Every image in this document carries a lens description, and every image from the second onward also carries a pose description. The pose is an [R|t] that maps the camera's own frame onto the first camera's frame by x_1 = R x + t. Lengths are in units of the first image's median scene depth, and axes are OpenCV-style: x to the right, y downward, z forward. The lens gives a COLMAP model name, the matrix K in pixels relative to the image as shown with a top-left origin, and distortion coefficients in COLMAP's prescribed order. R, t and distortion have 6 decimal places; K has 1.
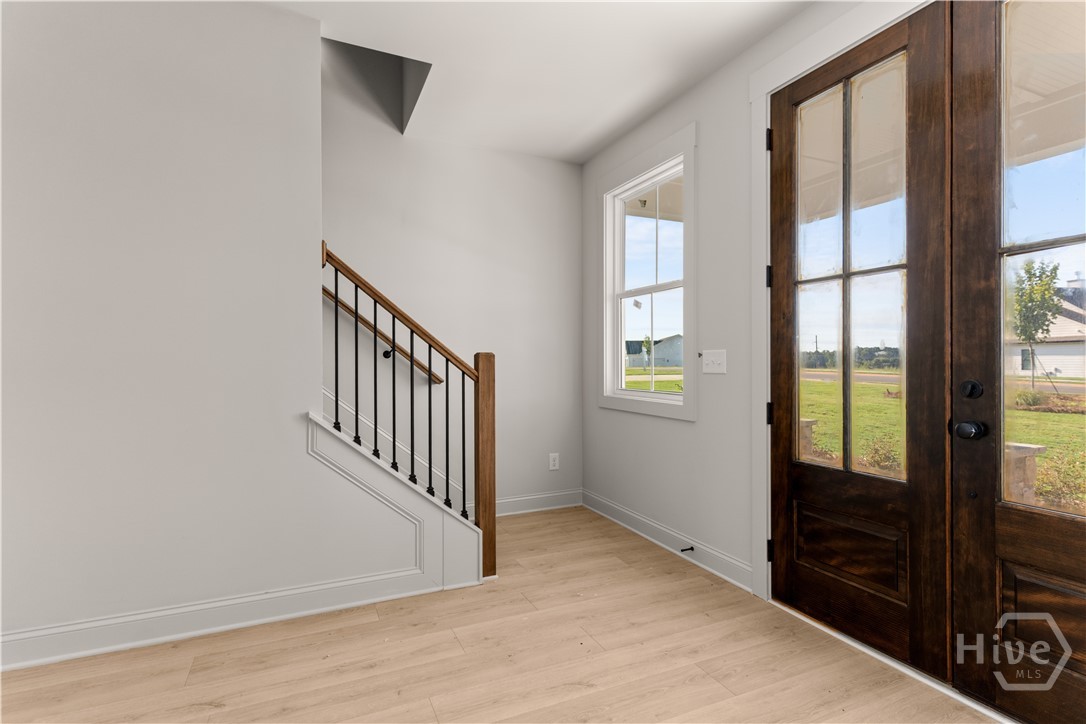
lens RADIAL K [[527.4, 0, 543.7], [0, 527.4, 361.5], [0, 0, 1]] dist [0.000954, 0.000148]
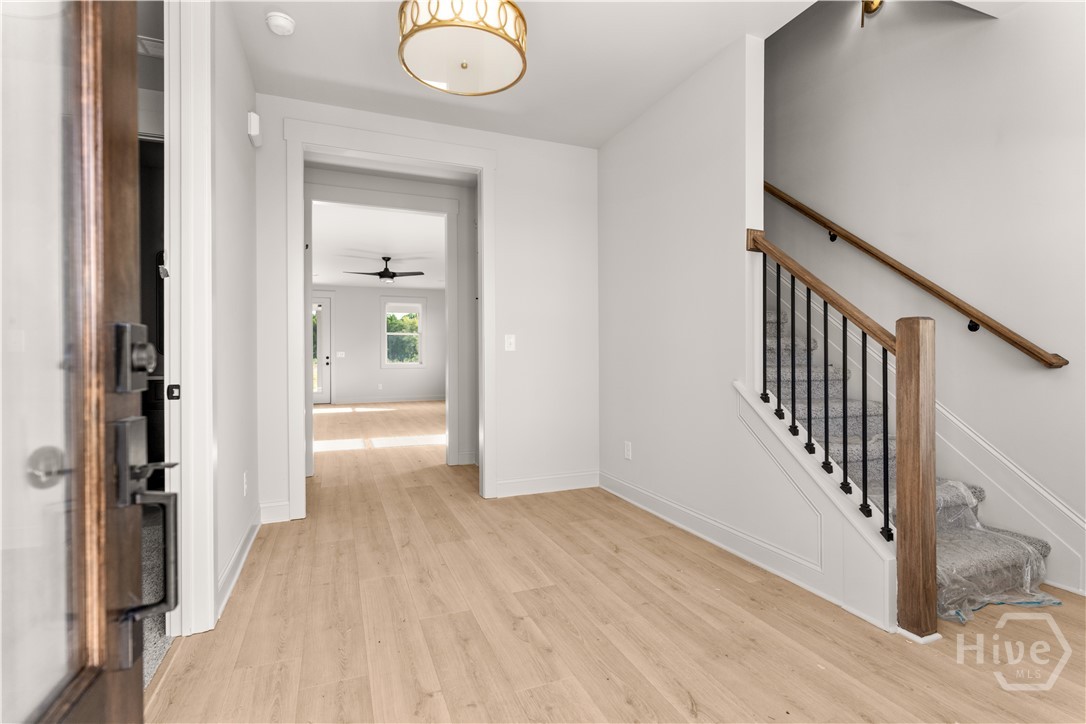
lens RADIAL K [[527.4, 0, 544.0], [0, 527.4, 358.7], [0, 0, 1]] dist [0.000954, 0.000148]
pose [[-0.053314, 0.007553, -0.998549, 0.822250], [0.002366, 0.999970, 0.007438, 0.043841], [0.998575, -0.001966, -0.053330, 0.717215]]
